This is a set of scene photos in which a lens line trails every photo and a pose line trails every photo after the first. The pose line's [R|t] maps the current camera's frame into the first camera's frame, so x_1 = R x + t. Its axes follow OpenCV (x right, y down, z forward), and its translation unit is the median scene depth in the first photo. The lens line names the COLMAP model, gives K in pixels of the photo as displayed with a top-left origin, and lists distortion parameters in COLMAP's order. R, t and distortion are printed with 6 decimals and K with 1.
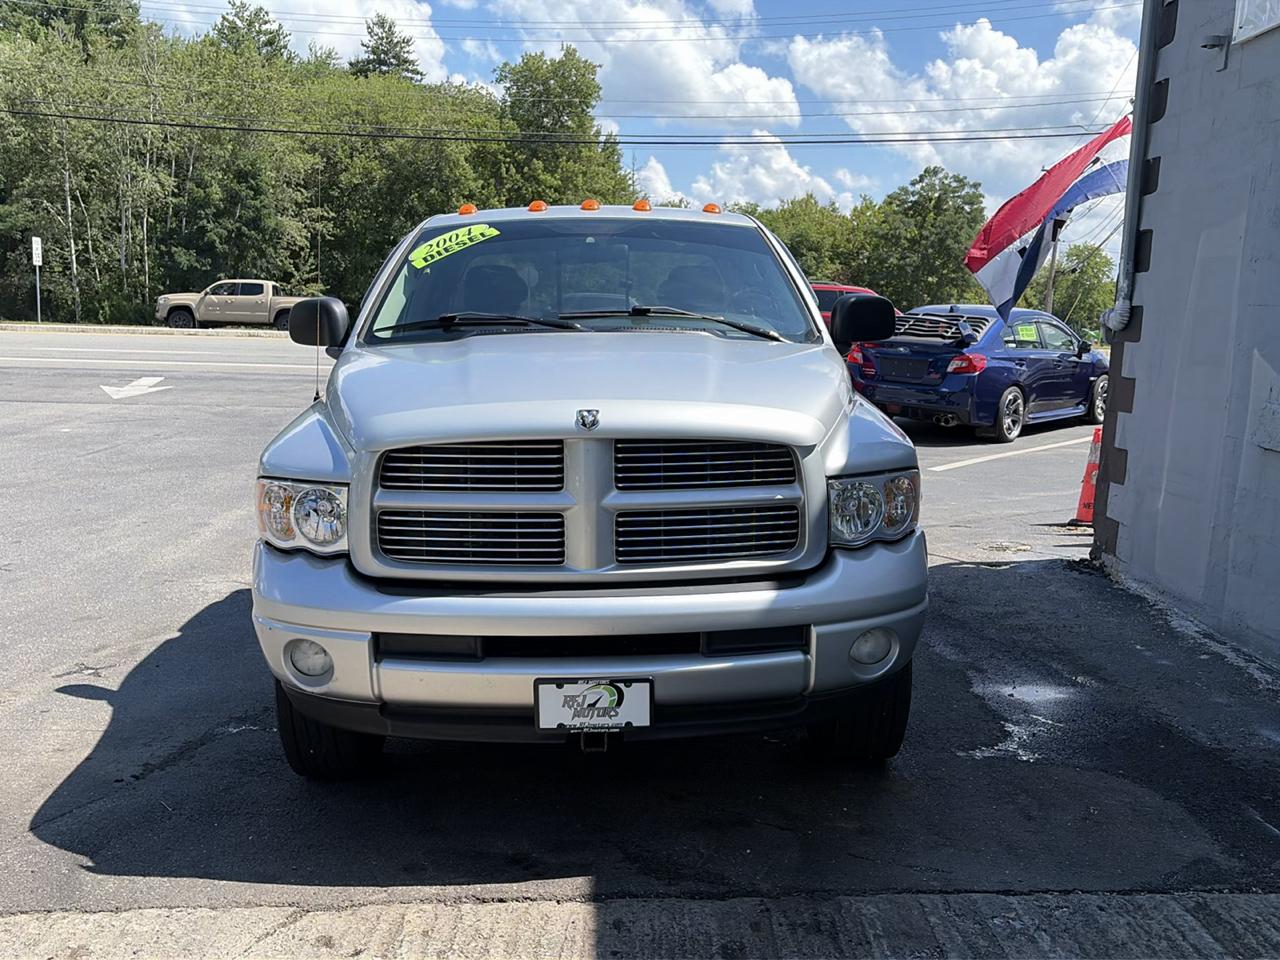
lens RADIAL K [[1218.5, 0, 640.0], [0, 1218.5, 480.0], [0, 0, 1]] dist [0.028634, 0.003543]
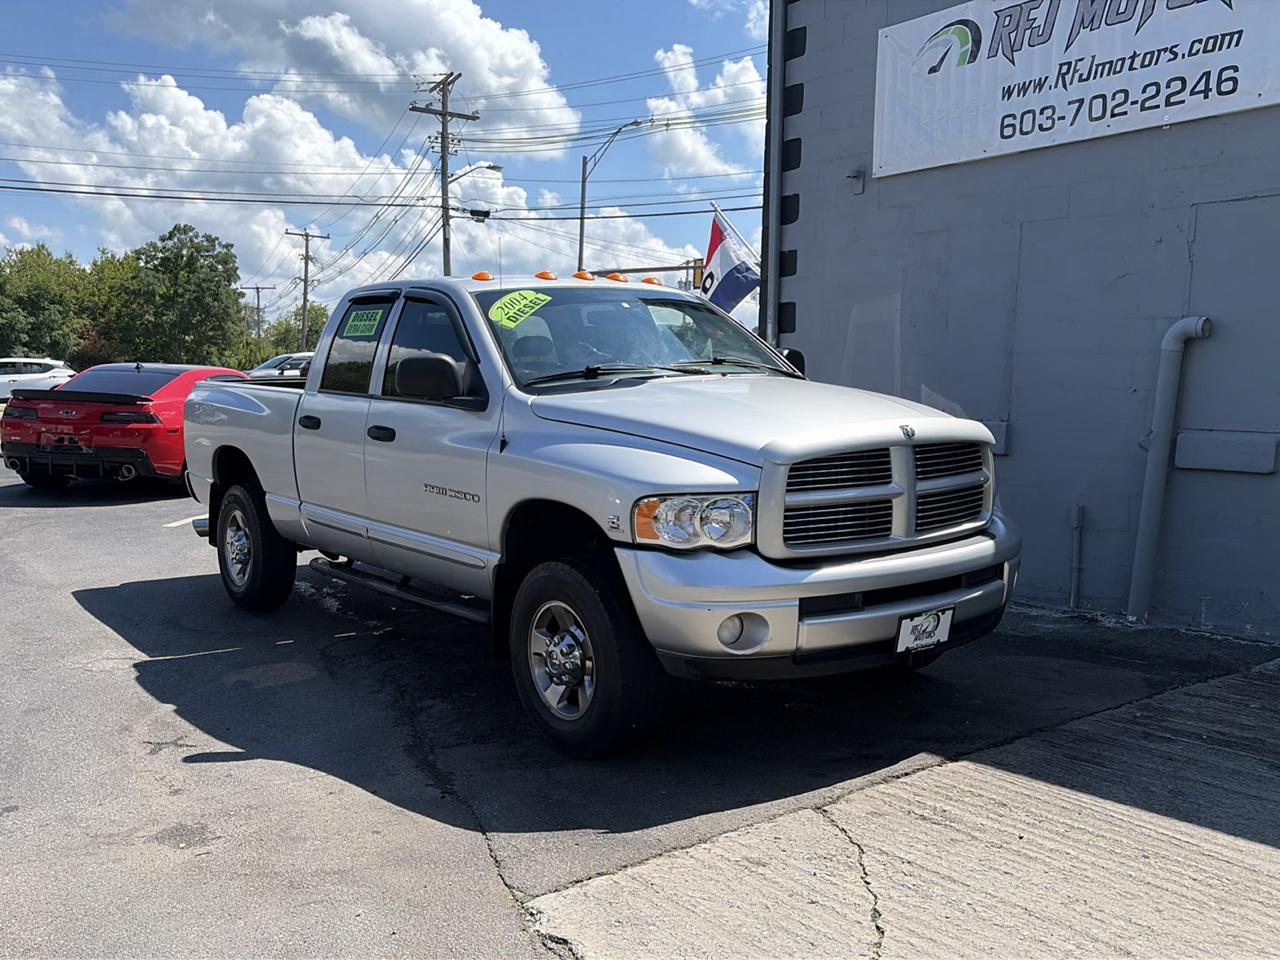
lens RADIAL K [[1210.5, 0, 637.4], [0, 1210.5, 507.6], [0, 0, 1]] dist [0.002132, 0.025634]
pose [[0.814606, -0.076247, 0.574981, -0.614568], [0.089827, 0.995946, 0.004809, 0.001986], [-0.573017, 0.047731, 0.818153, 0.012249]]
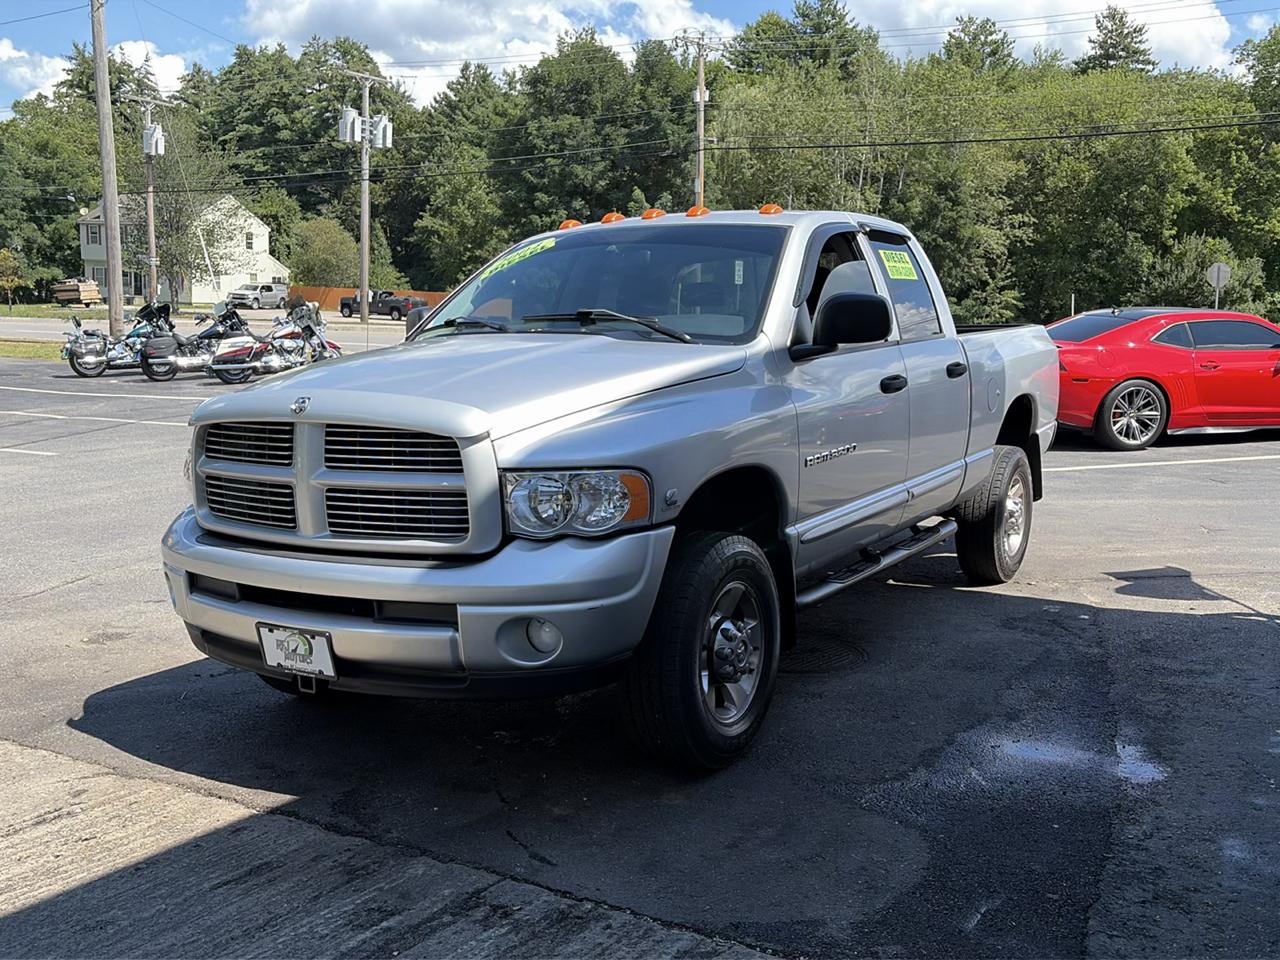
lens RADIAL K [[1210.5, 0, 637.4], [0, 1210.5, 507.6], [0, 0, 1]] dist [0.002132, 0.025634]
pose [[0.835653, 0.071688, -0.544559, 0.469633], [-0.062547, 0.997417, 0.035322, -0.007506], [0.545684, 0.004543, 0.837979, 0.113490]]
